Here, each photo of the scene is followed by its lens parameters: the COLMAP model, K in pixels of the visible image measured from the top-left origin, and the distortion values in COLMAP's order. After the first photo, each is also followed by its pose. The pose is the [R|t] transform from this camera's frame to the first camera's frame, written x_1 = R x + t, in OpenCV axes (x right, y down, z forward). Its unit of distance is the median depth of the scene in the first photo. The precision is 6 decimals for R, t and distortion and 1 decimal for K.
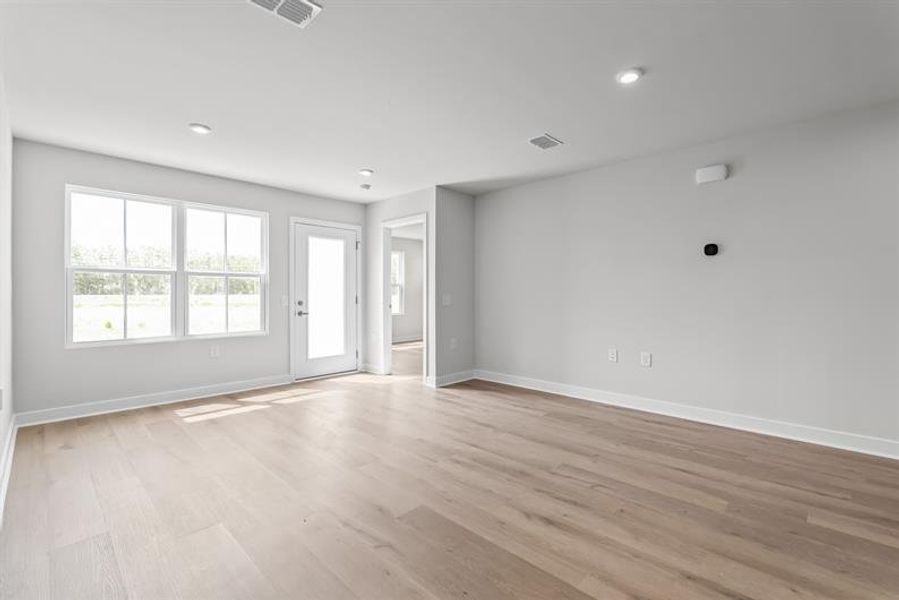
lens RADIAL K [[404.5, 0, 450.2], [0, 404.5, 293.6], [0, 0, 1]] dist [-0.002133, -0.000086]
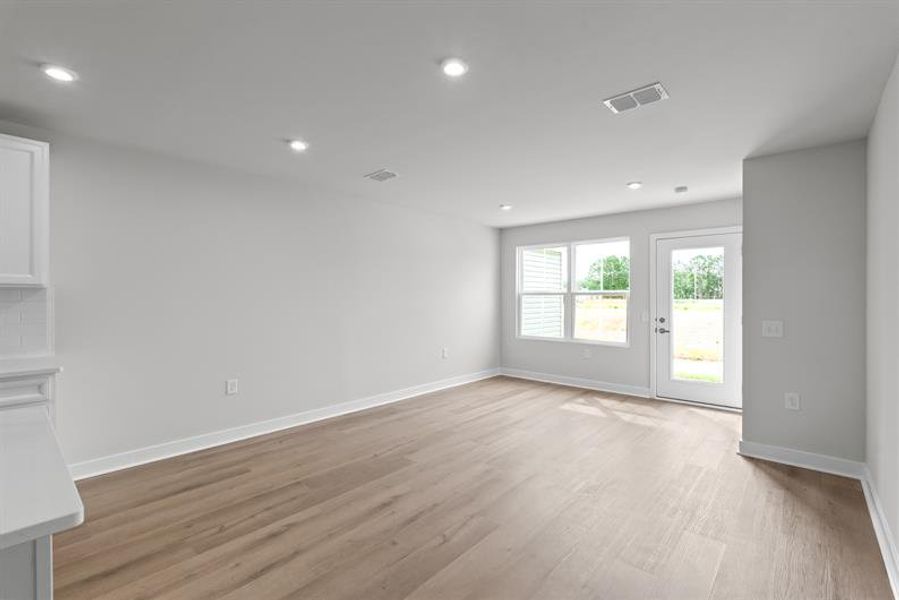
lens RADIAL K [[396.1, 0, 446.2], [0, 396.1, 297.6], [0, 0, 1]] dist [-0.003192, -0.000252]
pose [[0.029378, 0.002331, -0.999566, 0.623165], [0.002570, 0.999994, 0.002407, -0.037736], [0.999565, -0.002639, 0.029372, 0.482040]]
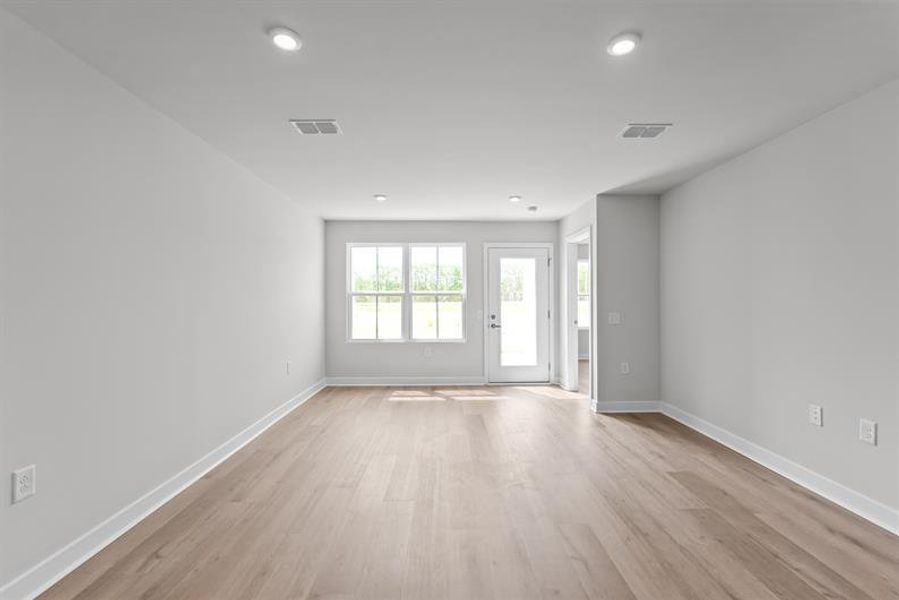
lens RADIAL K [[396.1, 0, 446.2], [0, 396.1, 297.6], [0, 0, 1]] dist [-0.003192, -0.000252]
pose [[0.700959, -0.006937, -0.713168, 0.371510], [0.004633, 0.999976, -0.005172, -0.028284], [0.713186, 0.000321, 0.700974, 0.118001]]
